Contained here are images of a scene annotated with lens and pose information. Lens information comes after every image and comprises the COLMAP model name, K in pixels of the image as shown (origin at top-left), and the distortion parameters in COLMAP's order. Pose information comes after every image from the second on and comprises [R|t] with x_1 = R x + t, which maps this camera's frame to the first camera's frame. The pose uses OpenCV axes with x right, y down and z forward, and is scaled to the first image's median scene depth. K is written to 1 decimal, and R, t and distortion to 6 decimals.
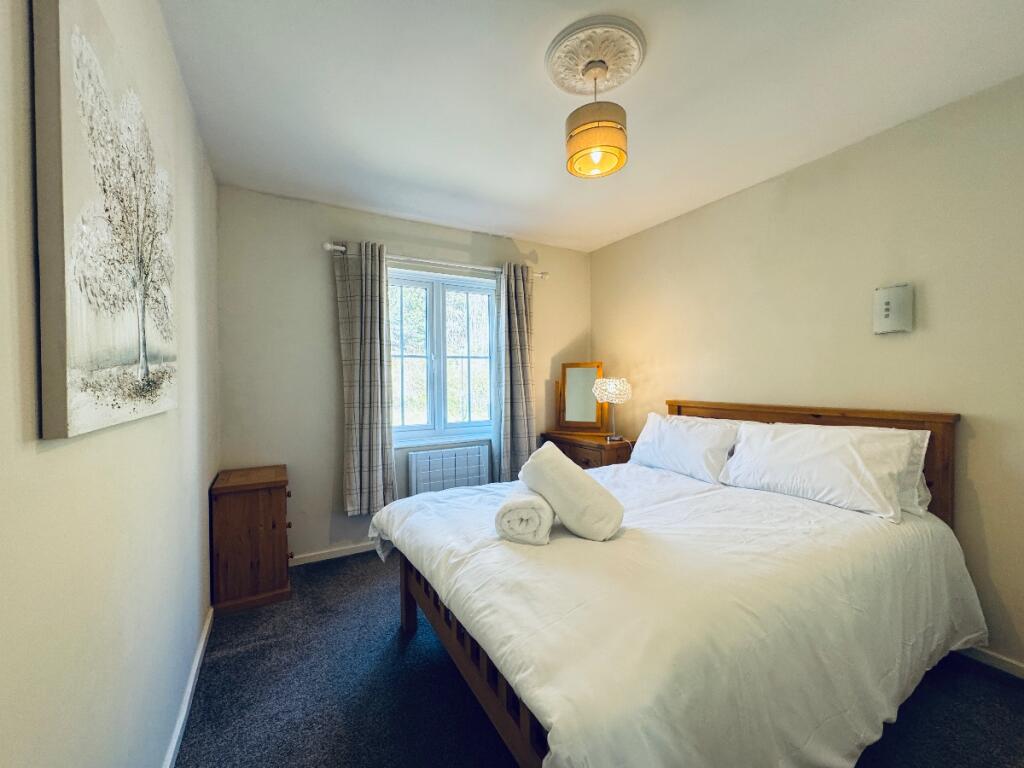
lens RADIAL K [[408.8, 0, 509.6], [0, 408.8, 381.5], [0, 0, 1]] dist [-0.006531, 0.001900]
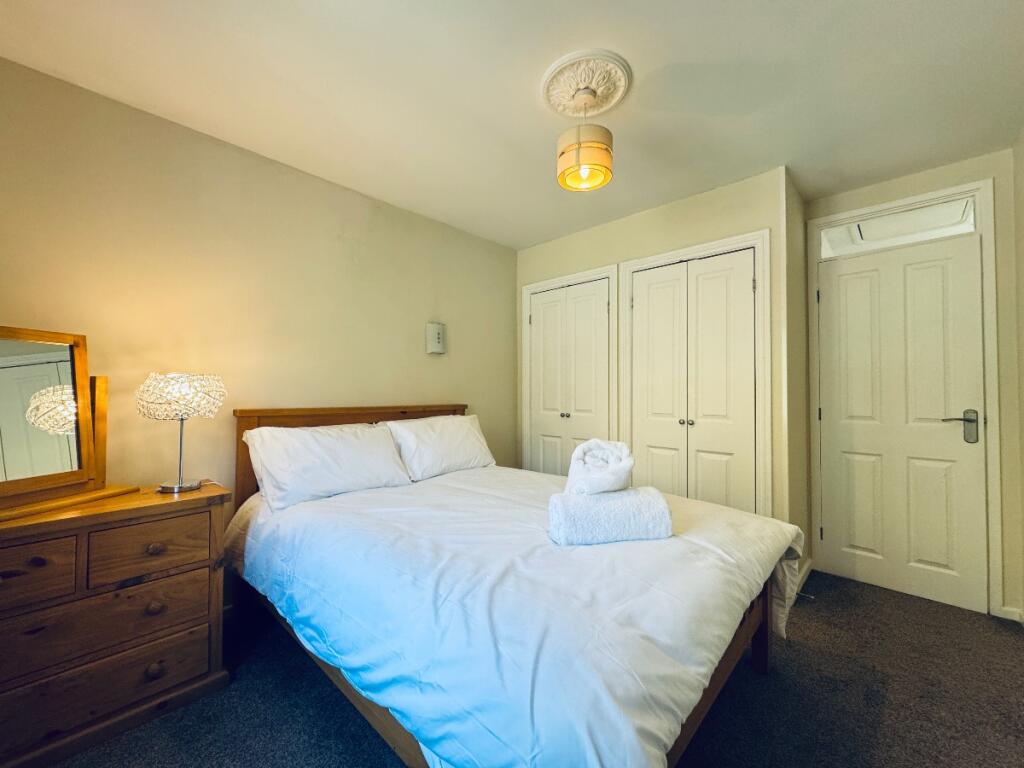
lens RADIAL K [[408.8, 0, 508.3], [0, 408.8, 388.6], [0, 0, 1]] dist [-0.006531, 0.001900]
pose [[-0.299792, 0.016413, 0.953863, -0.538812], [0.009905, 0.999852, -0.014091, 0.032662], [-0.953953, 0.005224, -0.299910, 1.074430]]
